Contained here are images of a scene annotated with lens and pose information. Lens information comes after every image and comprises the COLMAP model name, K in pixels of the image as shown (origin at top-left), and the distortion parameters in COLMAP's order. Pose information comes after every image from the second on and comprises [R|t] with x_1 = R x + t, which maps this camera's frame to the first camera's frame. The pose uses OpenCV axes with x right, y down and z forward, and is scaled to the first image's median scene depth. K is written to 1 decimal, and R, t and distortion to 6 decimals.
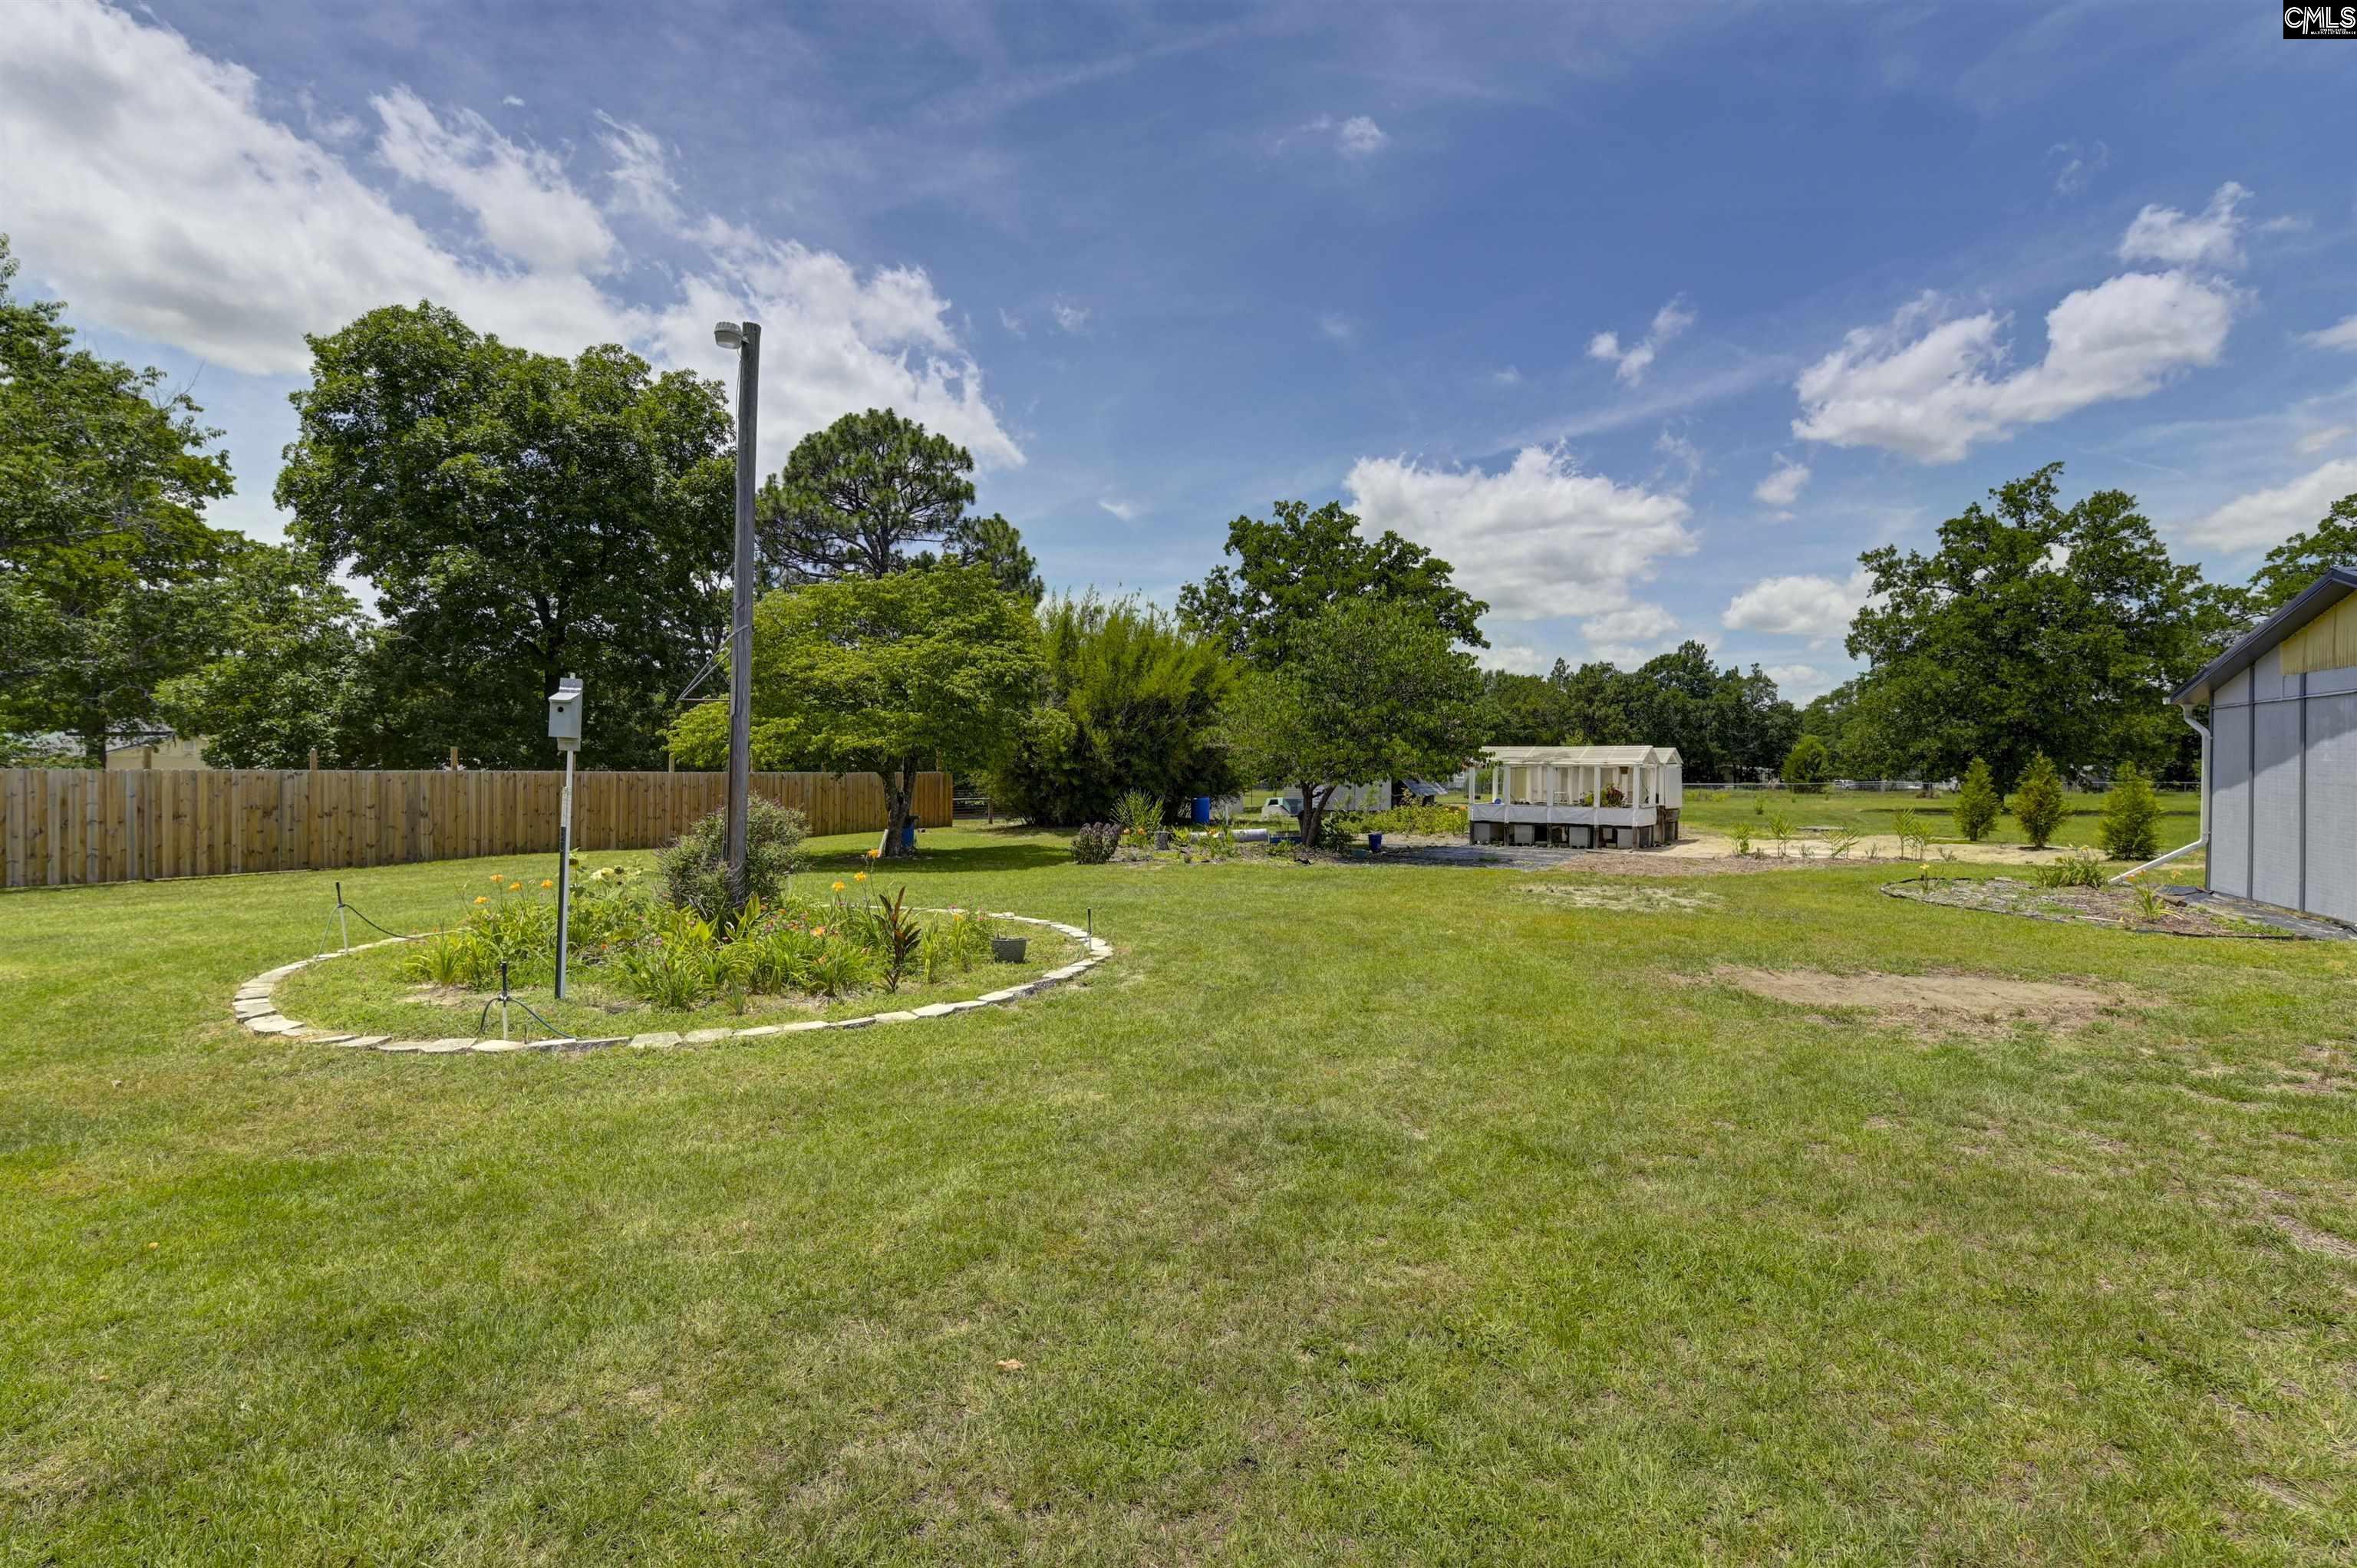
lens RADIAL K [[1084.5, 0, 1187.8], [0, 1084.5, 820.3], [0, 0, 1]] dist [0.008982, -0.001048]
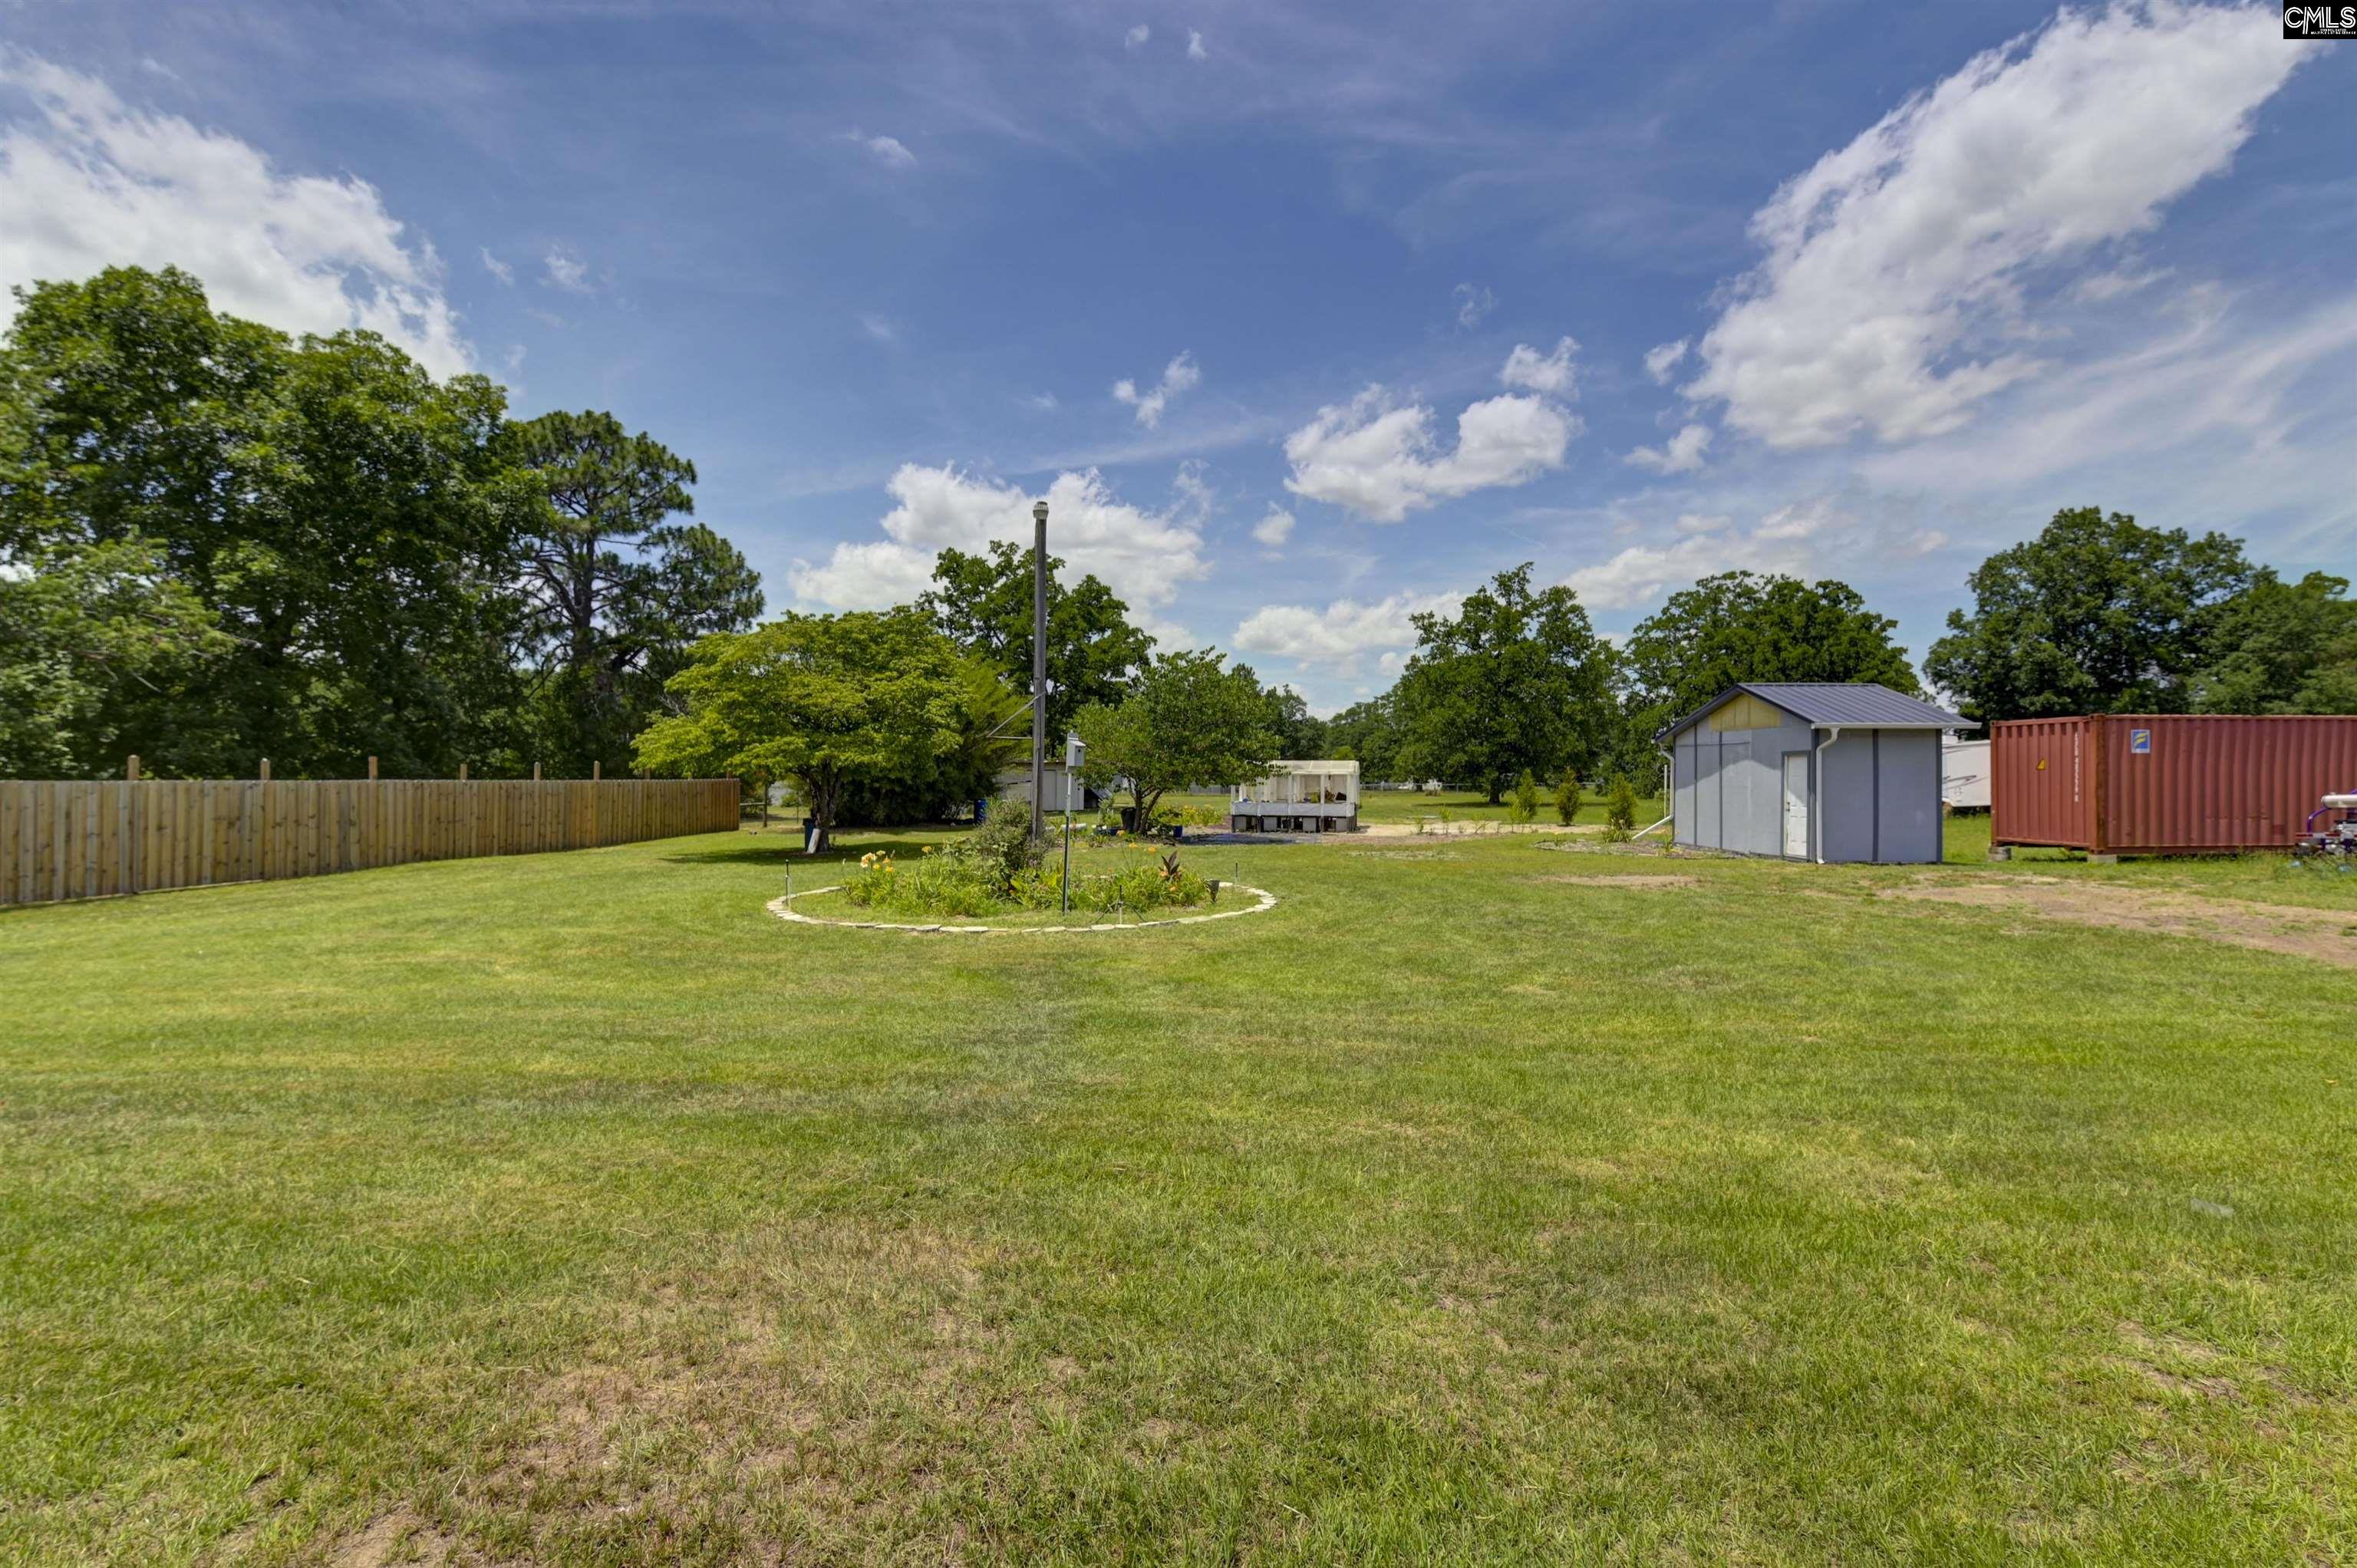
lens RADIAL K [[1084.5, 0, 1193.0], [0, 1084.5, 775.0], [0, 0, 1]] dist [0.008982, -0.001048]
pose [[0.911303, -0.000264, 0.411737, -0.195124], [0.018462, 0.999020, -0.040220, 0.002270], [-0.411323, 0.044254, 0.910415, -0.114968]]
